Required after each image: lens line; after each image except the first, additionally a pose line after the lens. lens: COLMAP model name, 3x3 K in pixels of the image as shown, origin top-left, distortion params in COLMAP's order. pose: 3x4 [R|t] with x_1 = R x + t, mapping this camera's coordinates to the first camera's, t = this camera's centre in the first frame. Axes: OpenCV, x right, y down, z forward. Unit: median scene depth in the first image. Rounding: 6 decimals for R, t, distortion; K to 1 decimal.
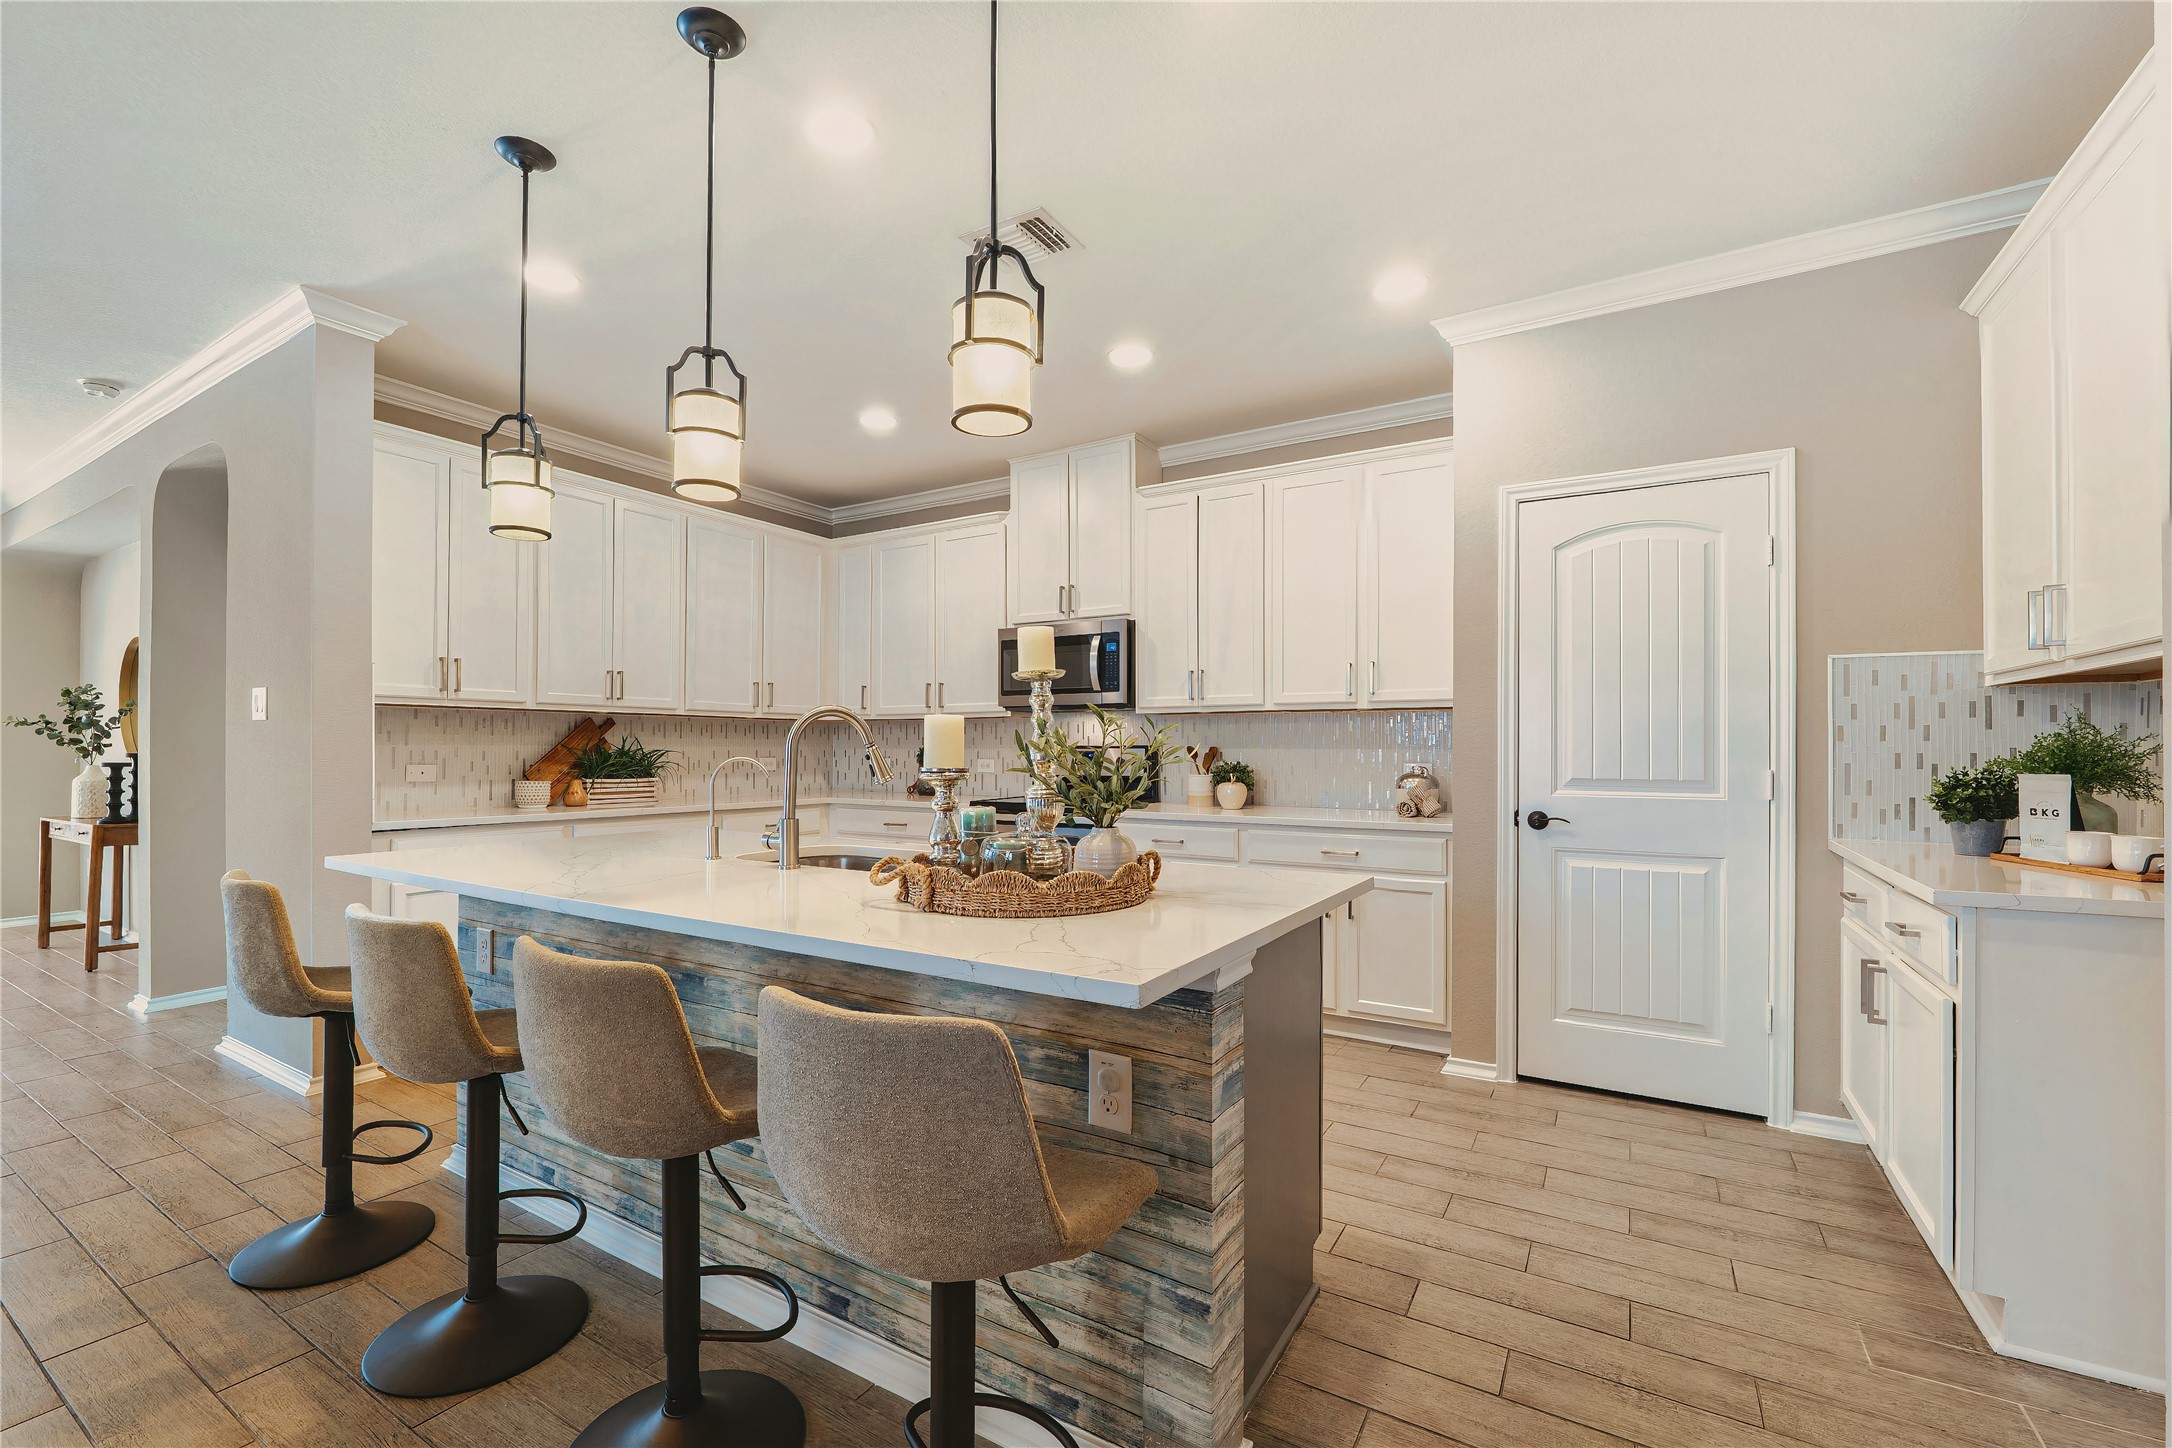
lens RADIAL K [[911.1, 0, 1075.4], [0, 911.1, 738.3], [0, 0, 1]] dist [-0.005408, -0.000317]
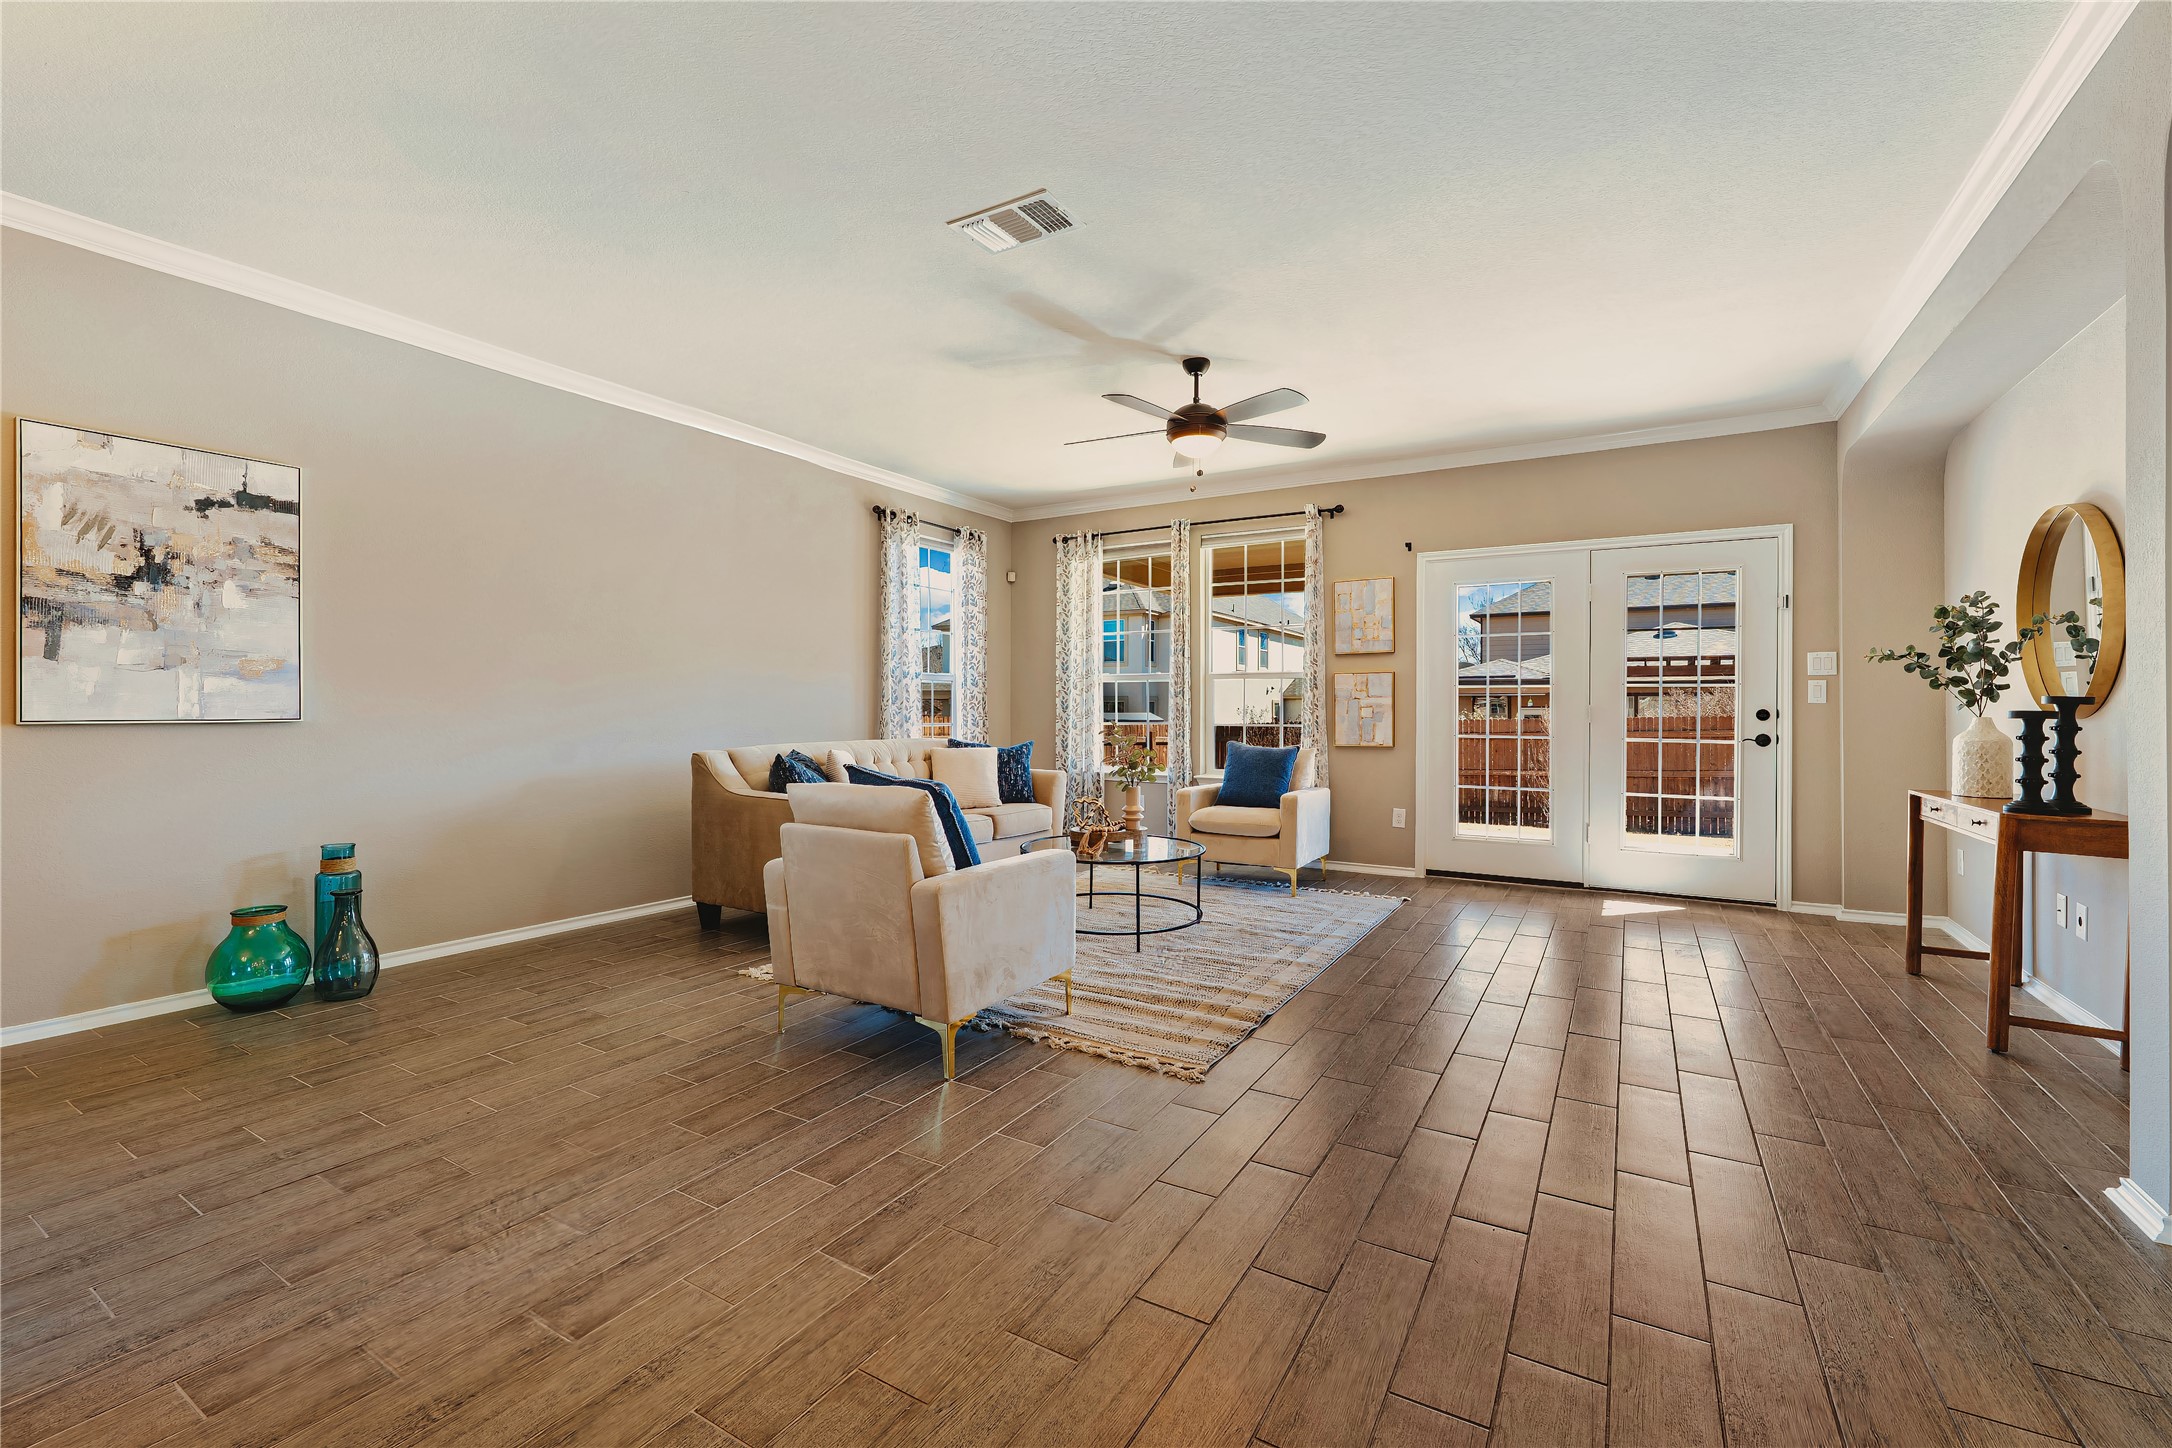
lens RADIAL K [[911.1, 0, 1078.1], [0, 911.1, 714.1], [0, 0, 1]] dist [-0.005408, -0.000317]
pose [[0.007511, 0.002518, -0.999969, -0.433106], [0.008638, 0.999959, 0.002583, 0.020252], [0.999934, -0.008657, 0.007489, 0.338465]]
